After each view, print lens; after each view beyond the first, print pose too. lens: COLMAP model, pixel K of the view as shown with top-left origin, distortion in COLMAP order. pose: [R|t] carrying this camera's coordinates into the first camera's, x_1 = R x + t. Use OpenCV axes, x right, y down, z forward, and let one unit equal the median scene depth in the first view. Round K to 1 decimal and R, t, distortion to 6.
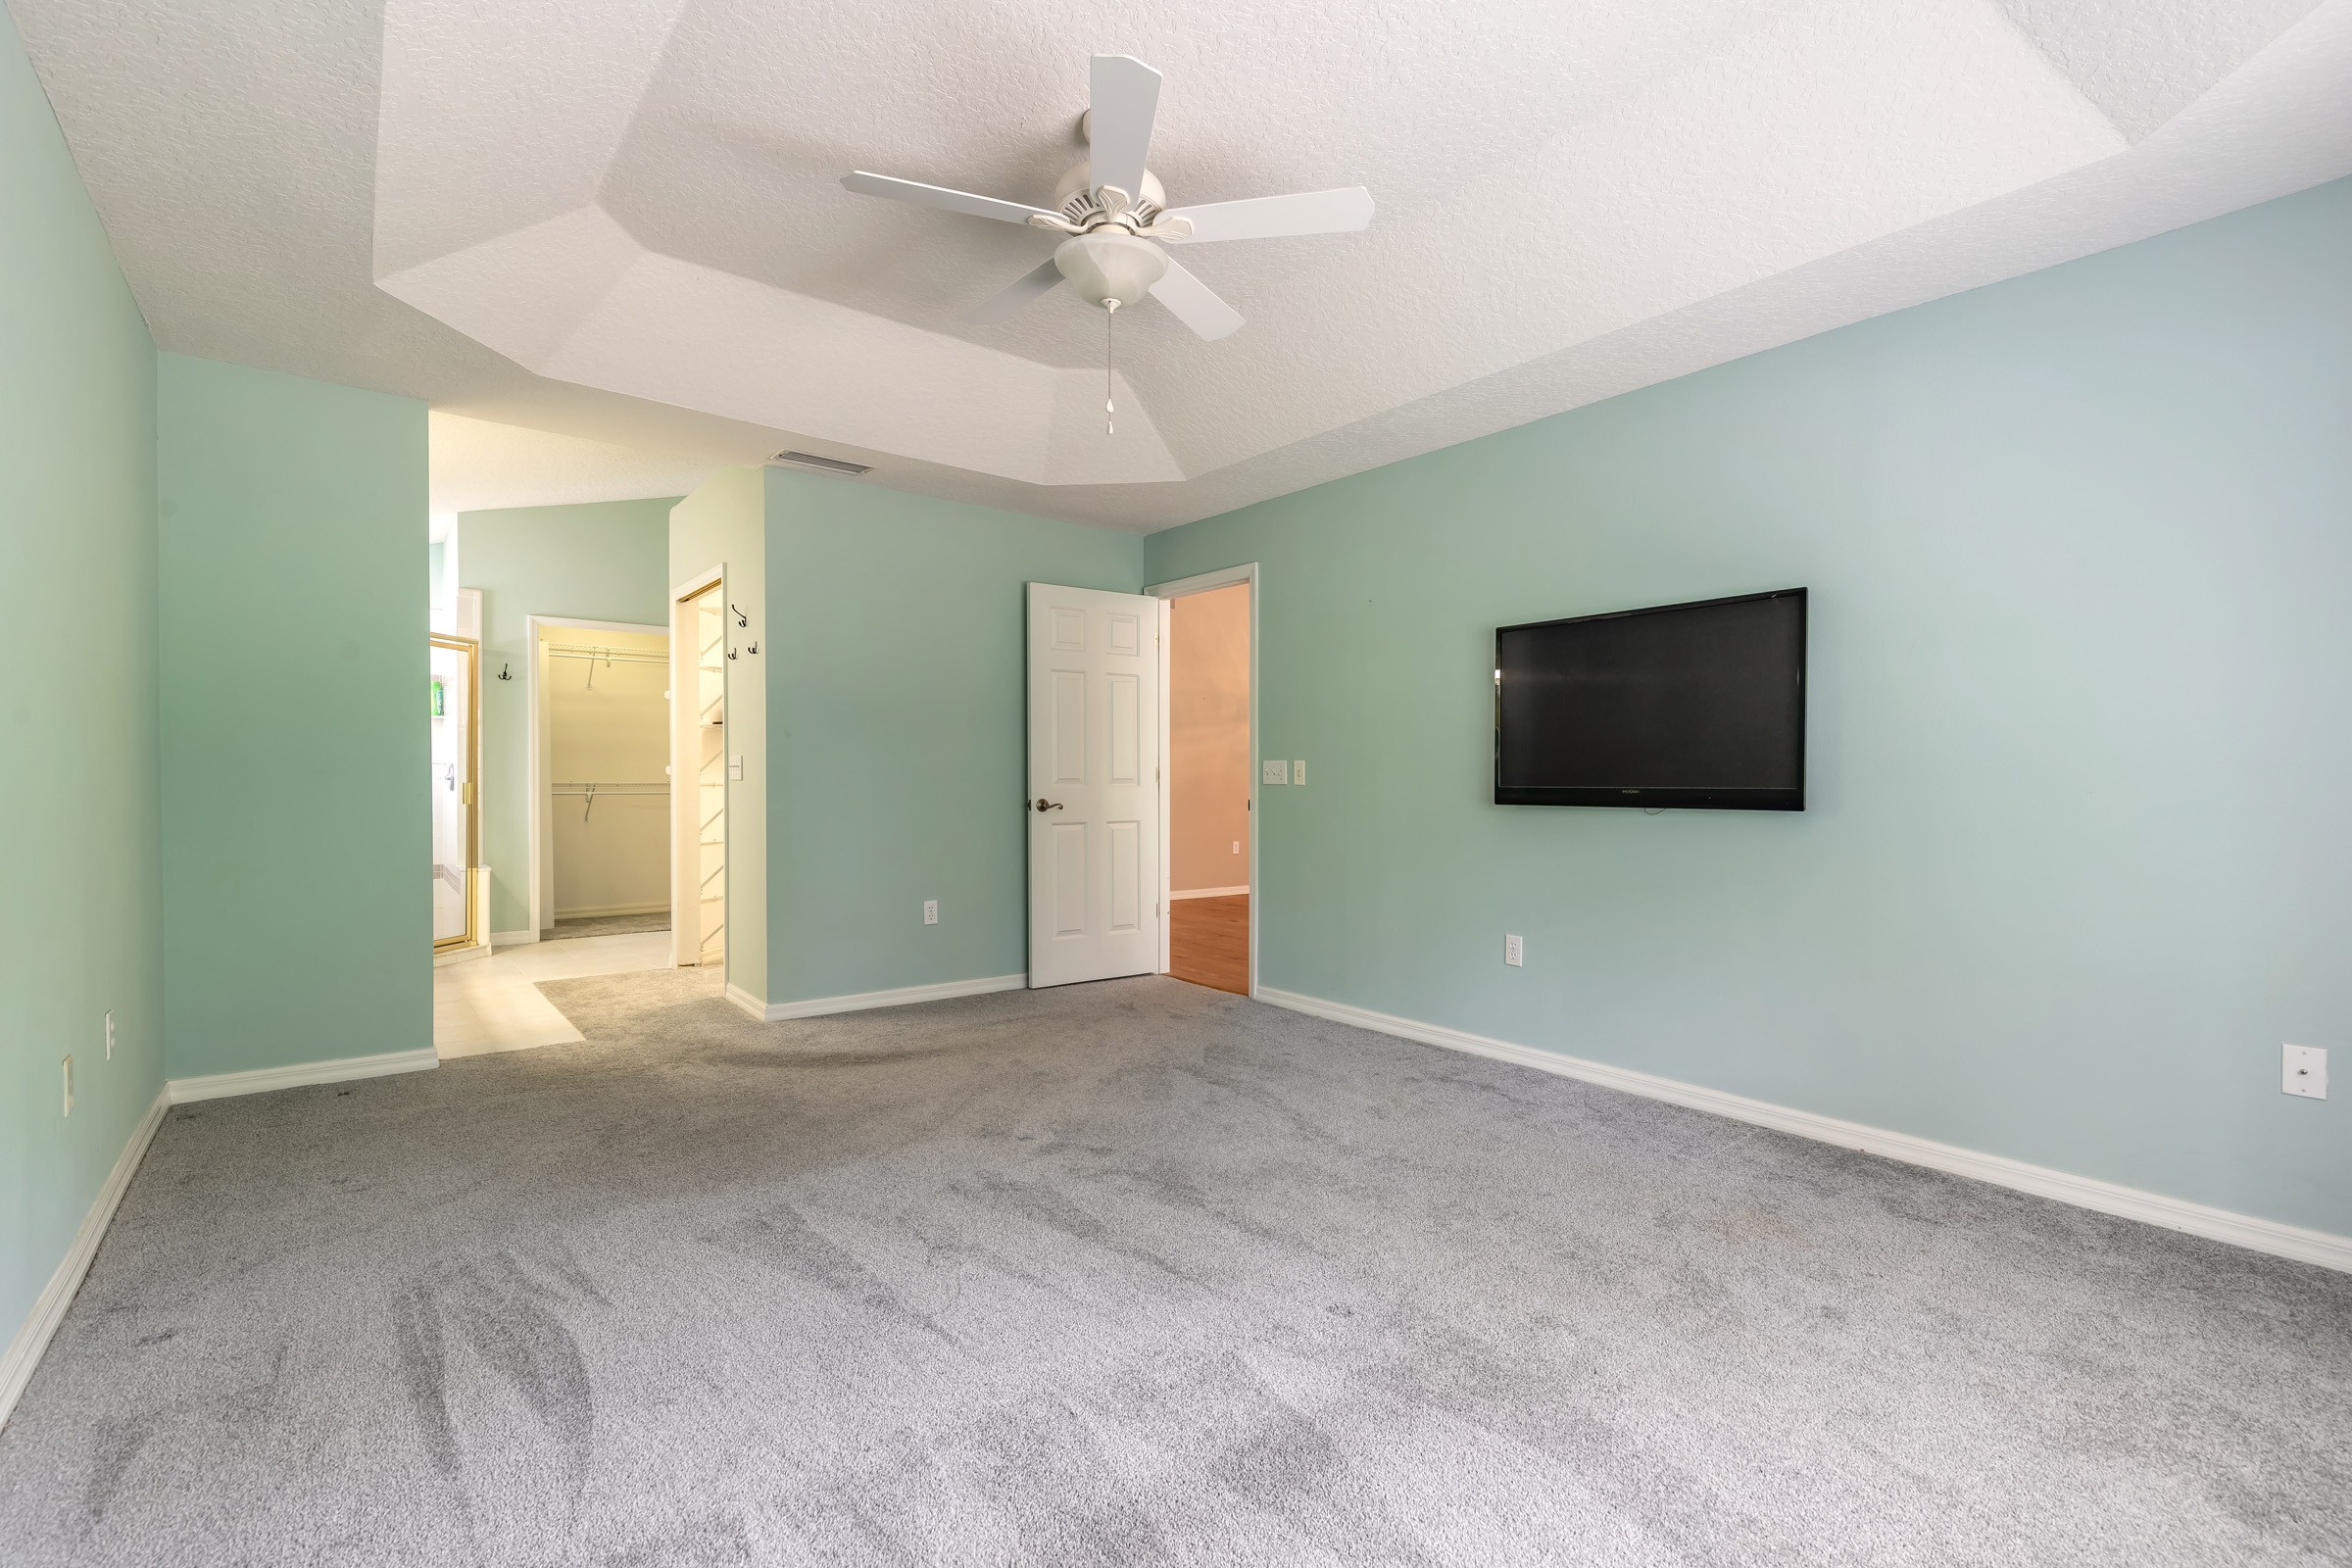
lens RADIAL K [[1056.7, 0, 1168.8], [0, 1056.7, 791.0], [0, 0, 1]] dist [0.007121, -0.001011]
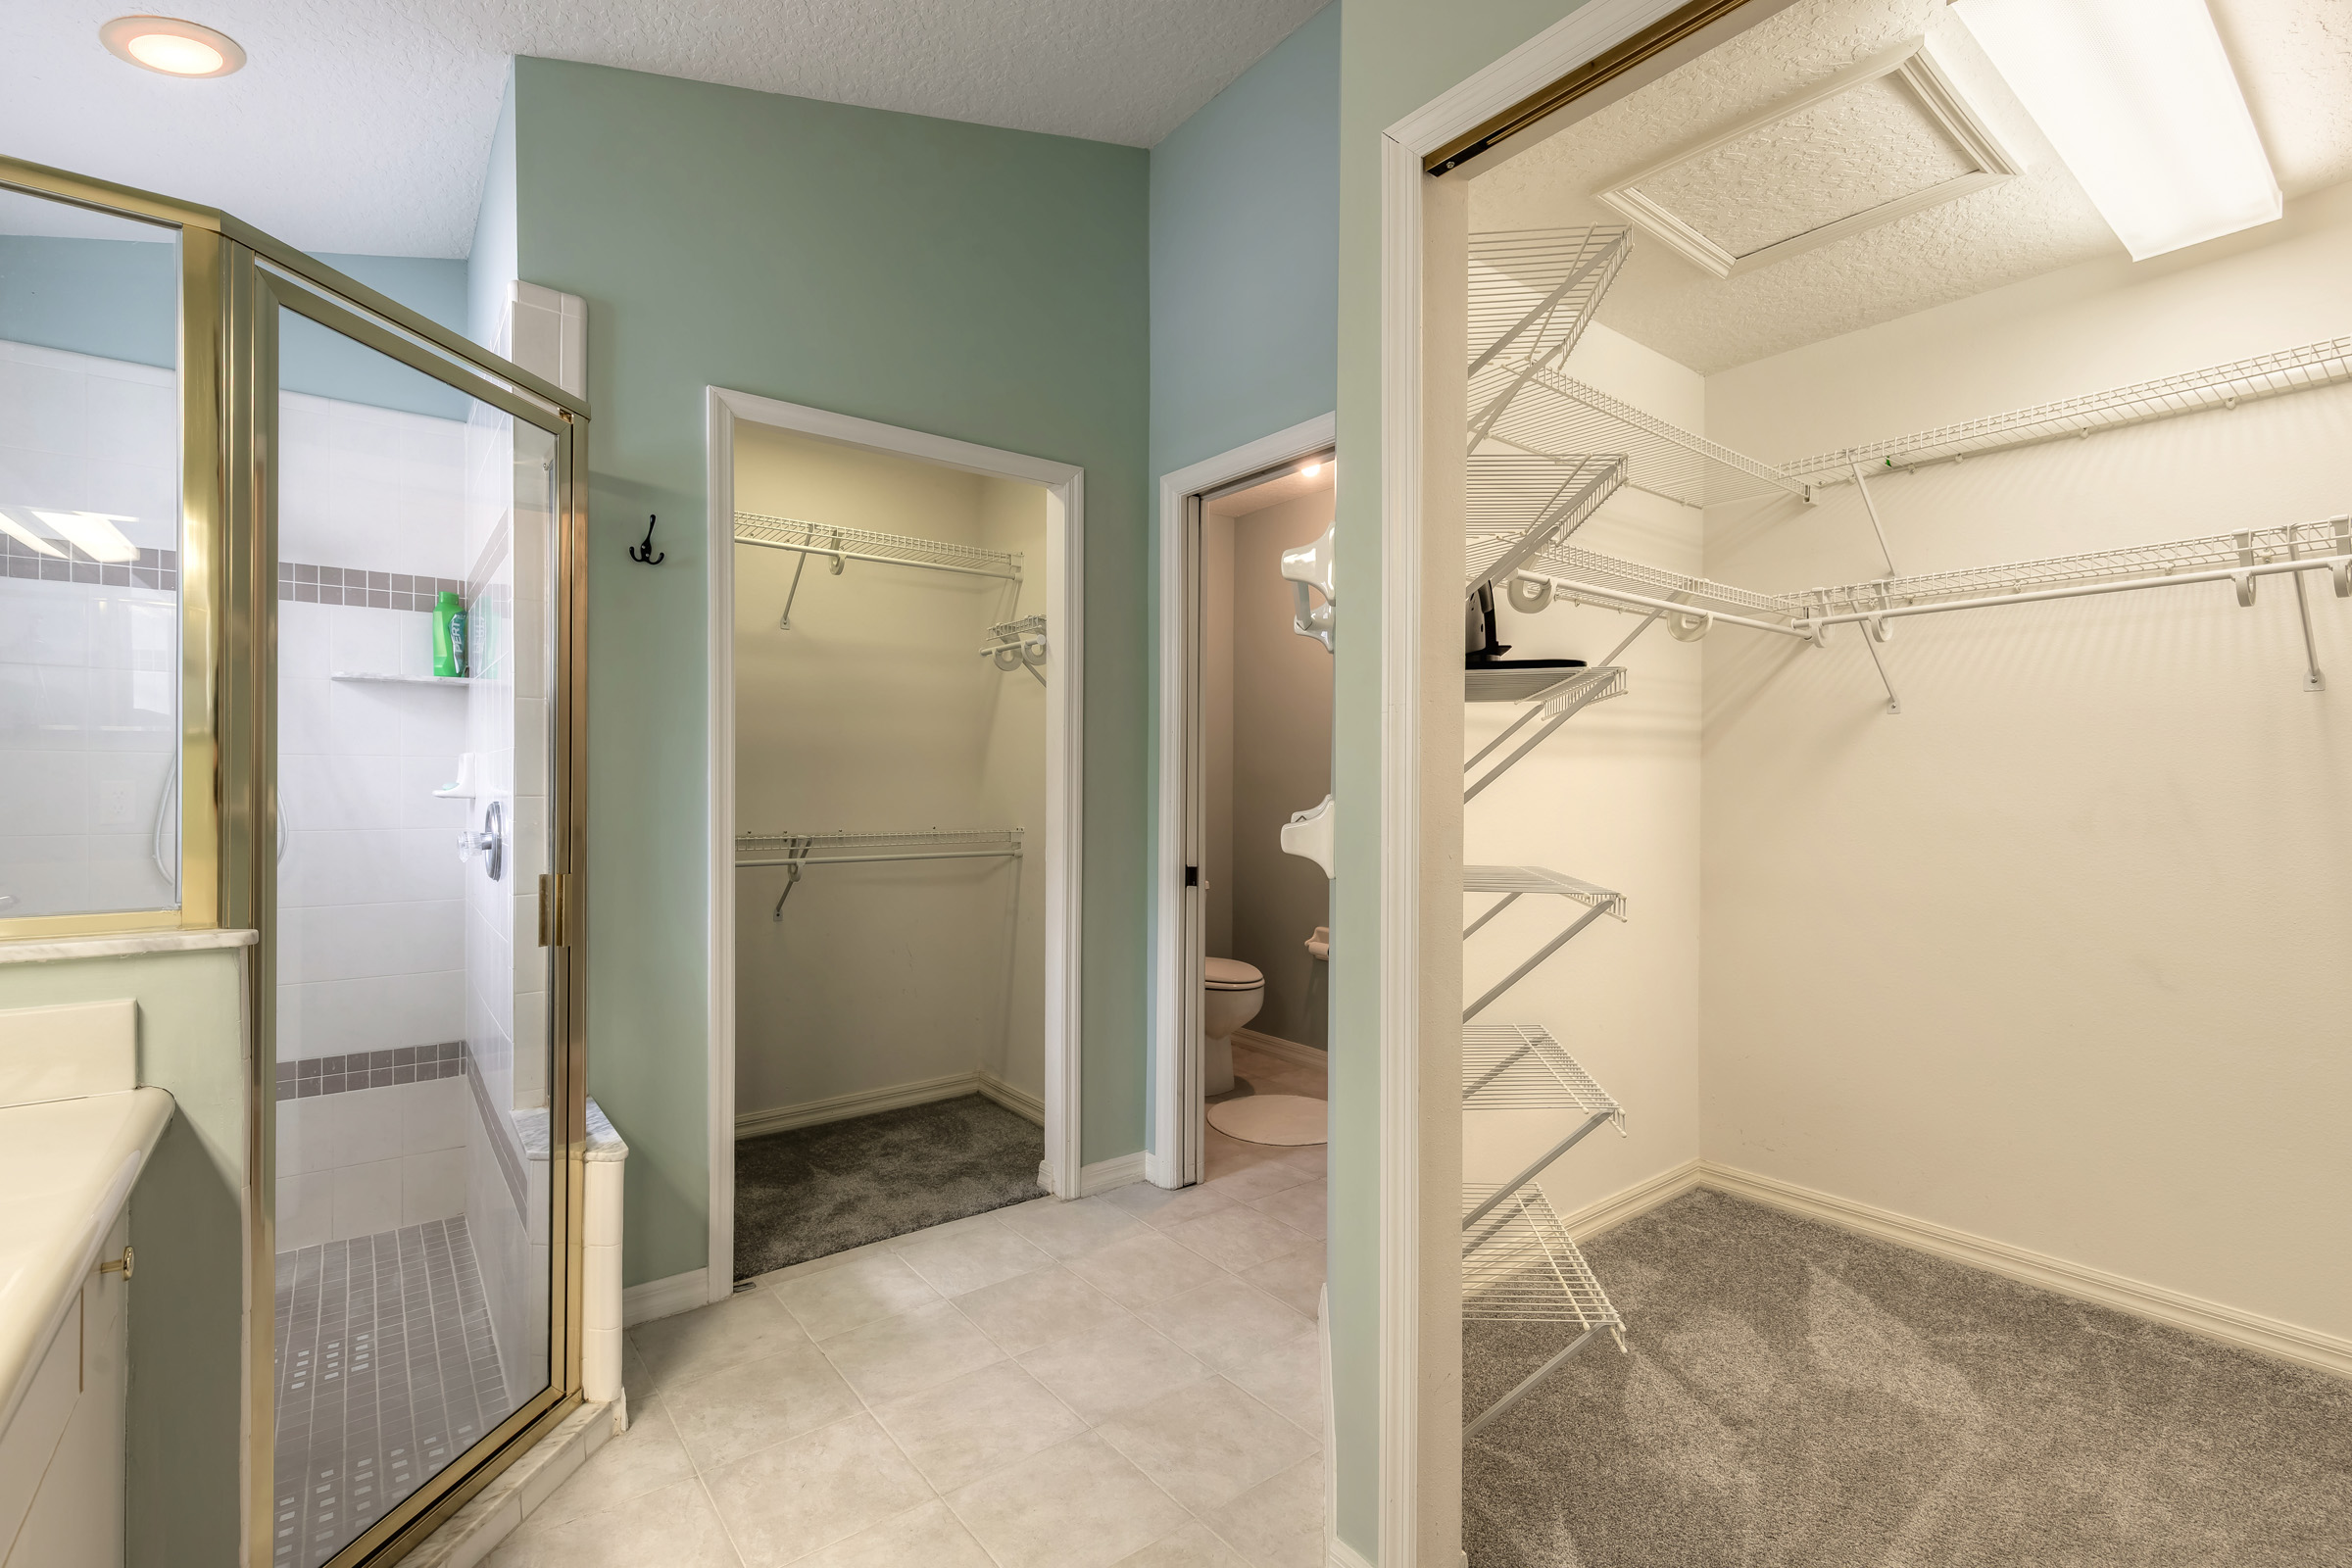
lens RADIAL K [[1056.7, 0, 1168.8], [0, 1056.7, 791.0], [0, 0, 1]] dist [0.007121, -0.001011]
pose [[0.999969, -0.000569, -0.007870, -0.452424], [0.000526, 0.999985, -0.005450, -0.027428], [0.007873, 0.005445, 0.999954, 0.653288]]
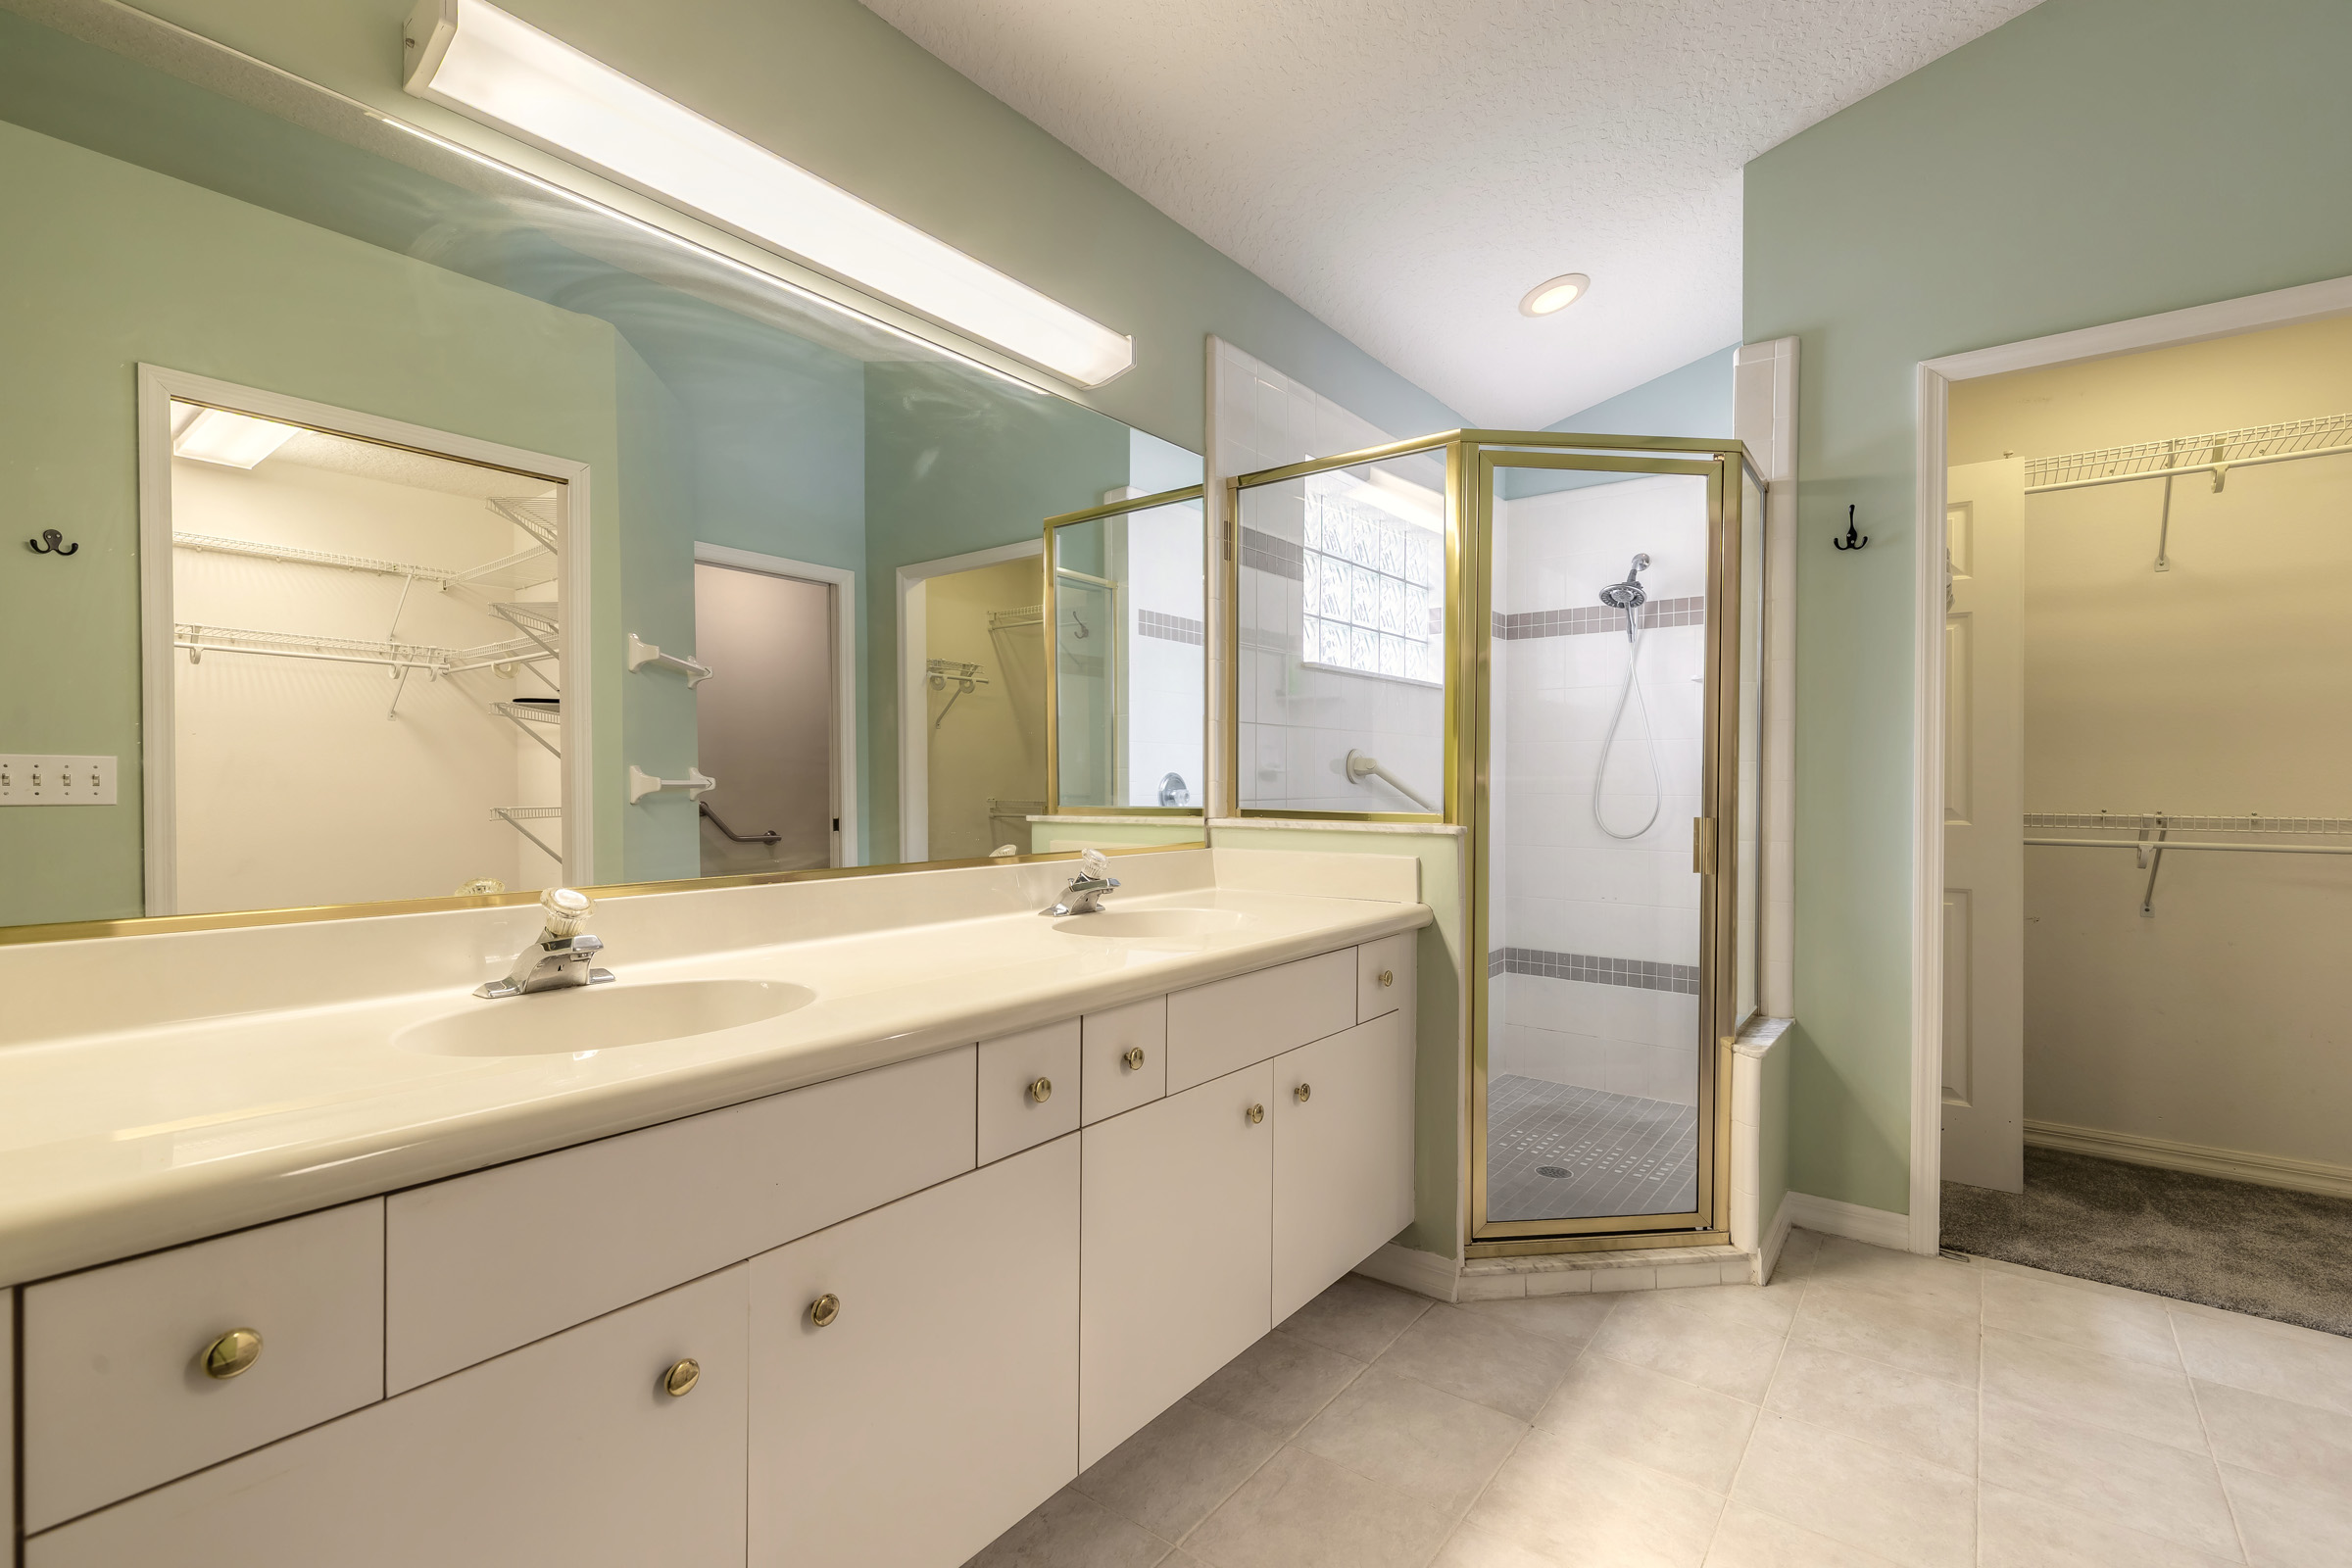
lens RADIAL K [[1056.7, 0, 1168.8], [0, 1056.7, 791.0], [0, 0, 1]] dist [0.007121, -0.001011]
pose [[0.245941, 0.008048, -0.969251, -0.313517], [-0.013130, 0.999901, 0.004971, -0.015435], [0.969196, 0.011504, 0.246023, 0.667248]]
